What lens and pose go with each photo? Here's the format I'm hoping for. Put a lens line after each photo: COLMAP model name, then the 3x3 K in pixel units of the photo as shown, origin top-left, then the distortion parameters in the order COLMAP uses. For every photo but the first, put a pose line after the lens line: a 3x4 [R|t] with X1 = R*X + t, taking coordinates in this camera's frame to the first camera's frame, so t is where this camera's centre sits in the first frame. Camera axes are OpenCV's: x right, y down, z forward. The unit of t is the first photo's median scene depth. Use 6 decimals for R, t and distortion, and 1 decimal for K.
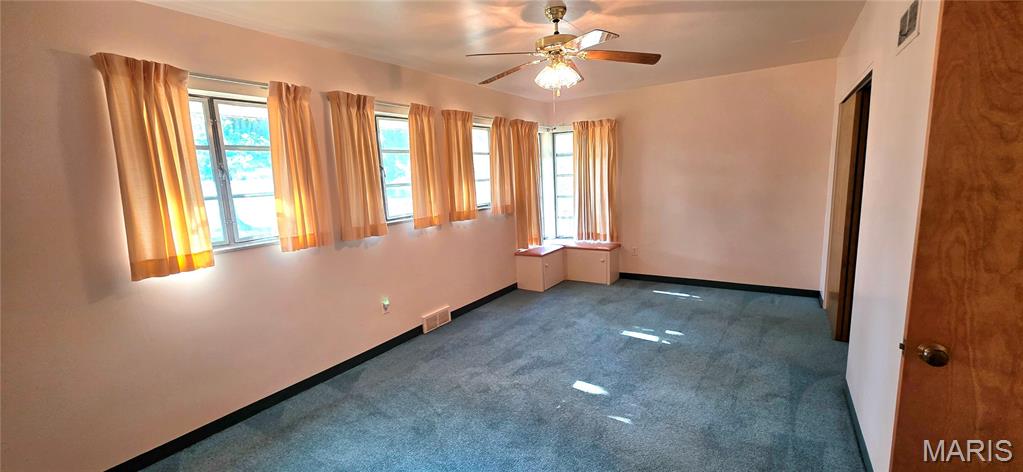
lens RADIAL K [[409.6, 0, 512.8], [0, 409.6, 239.9], [0, 0, 1]] dist [-0.001759, 0.002079]
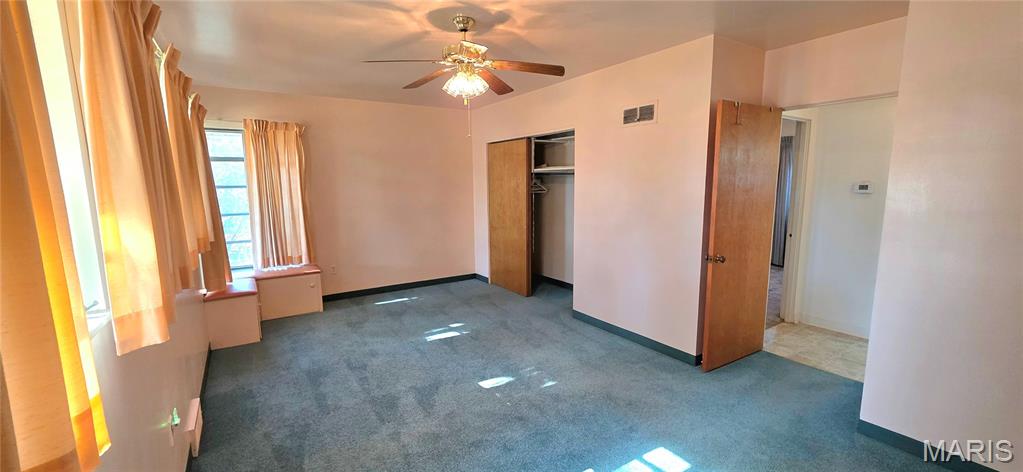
lens RADIAL K [[409.6, 0, 512.3], [0, 409.6, 238.1], [0, 0, 1]] dist [-0.001759, 0.002079]
pose [[0.400594, -0.089833, 0.911841, -0.472499], [0.134158, 0.990207, 0.038614, -0.030435], [-0.906381, 0.106862, 0.408723, 0.305410]]
